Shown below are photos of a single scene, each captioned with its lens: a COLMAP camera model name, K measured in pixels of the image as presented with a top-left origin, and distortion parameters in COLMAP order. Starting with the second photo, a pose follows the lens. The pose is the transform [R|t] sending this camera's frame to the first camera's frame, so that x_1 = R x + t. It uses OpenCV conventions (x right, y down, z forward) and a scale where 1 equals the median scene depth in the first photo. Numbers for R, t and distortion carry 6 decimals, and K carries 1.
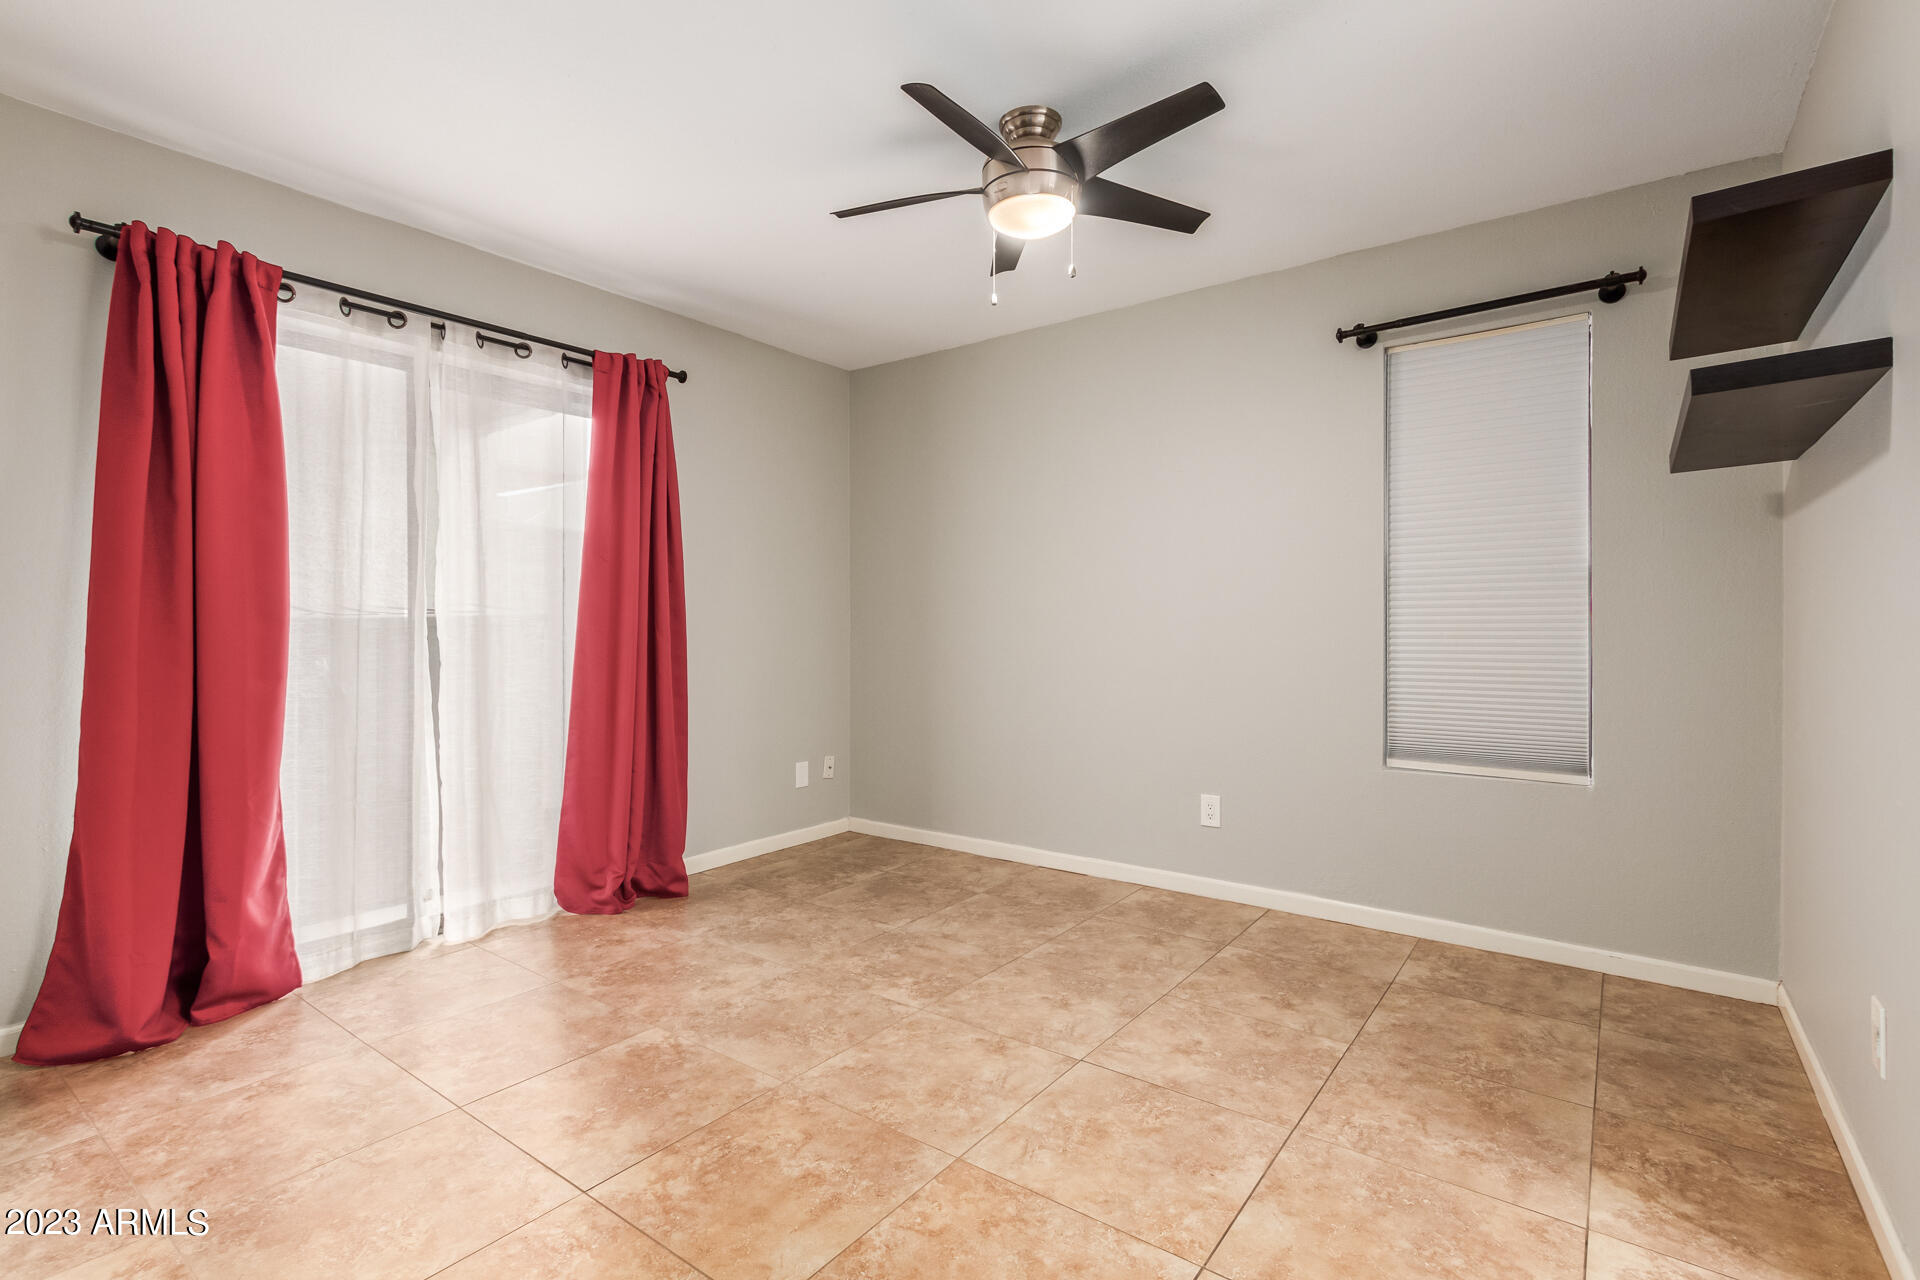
lens RADIAL K [[893.3, 0, 957.5], [0, 893.3, 635.5], [0, 0, 1]] dist [0.002779, -0.001761]
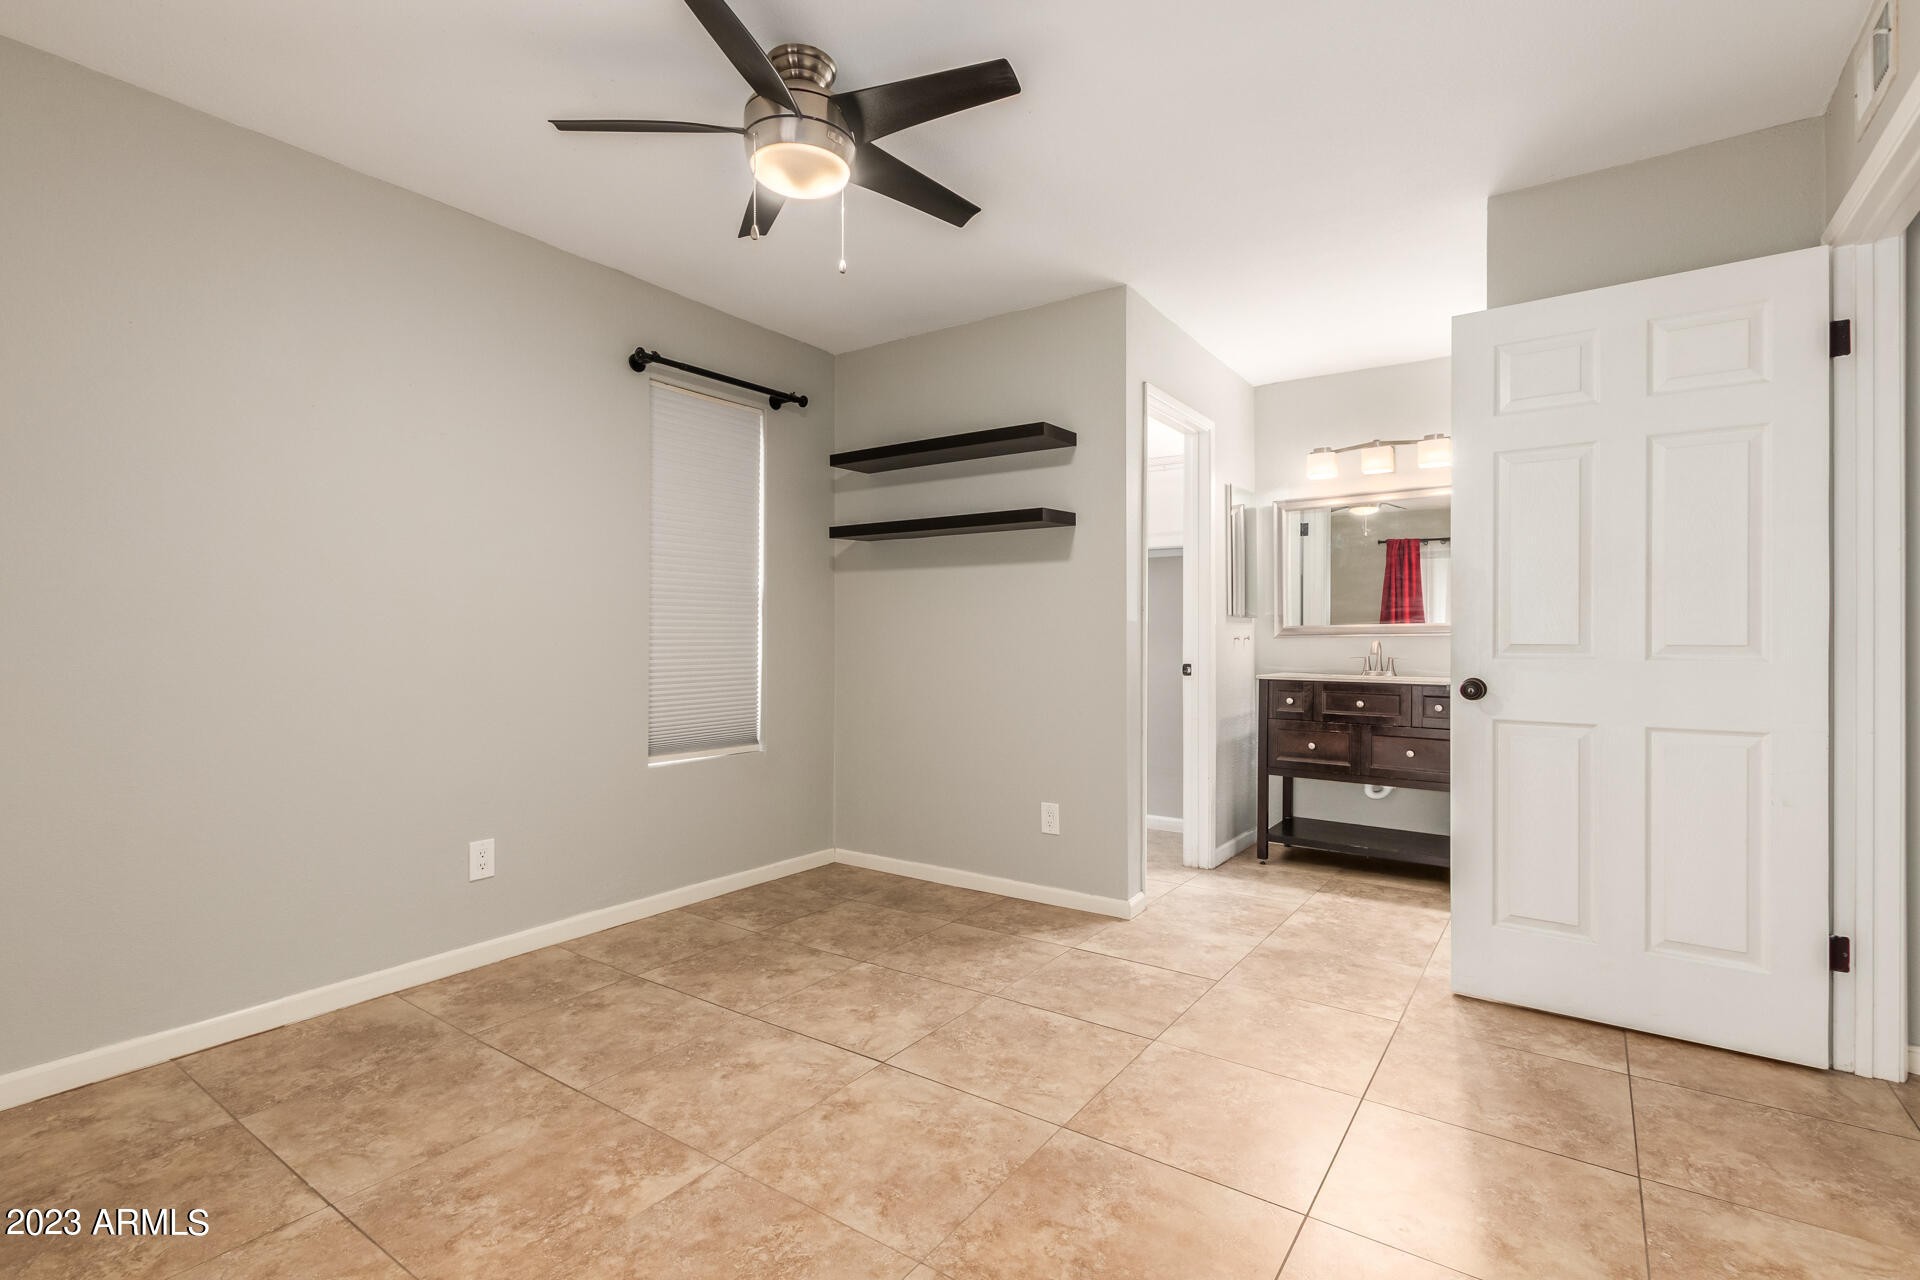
lens RADIAL K [[893.3, 0, 957.5], [0, 893.3, 635.5], [0, 0, 1]] dist [0.002779, -0.001761]
pose [[-0.036271, 0.001998, 0.999340, -0.716734], [0.006332, 0.999978, -0.001769, -0.005406], [-0.999322, 0.006264, -0.036283, 0.773913]]
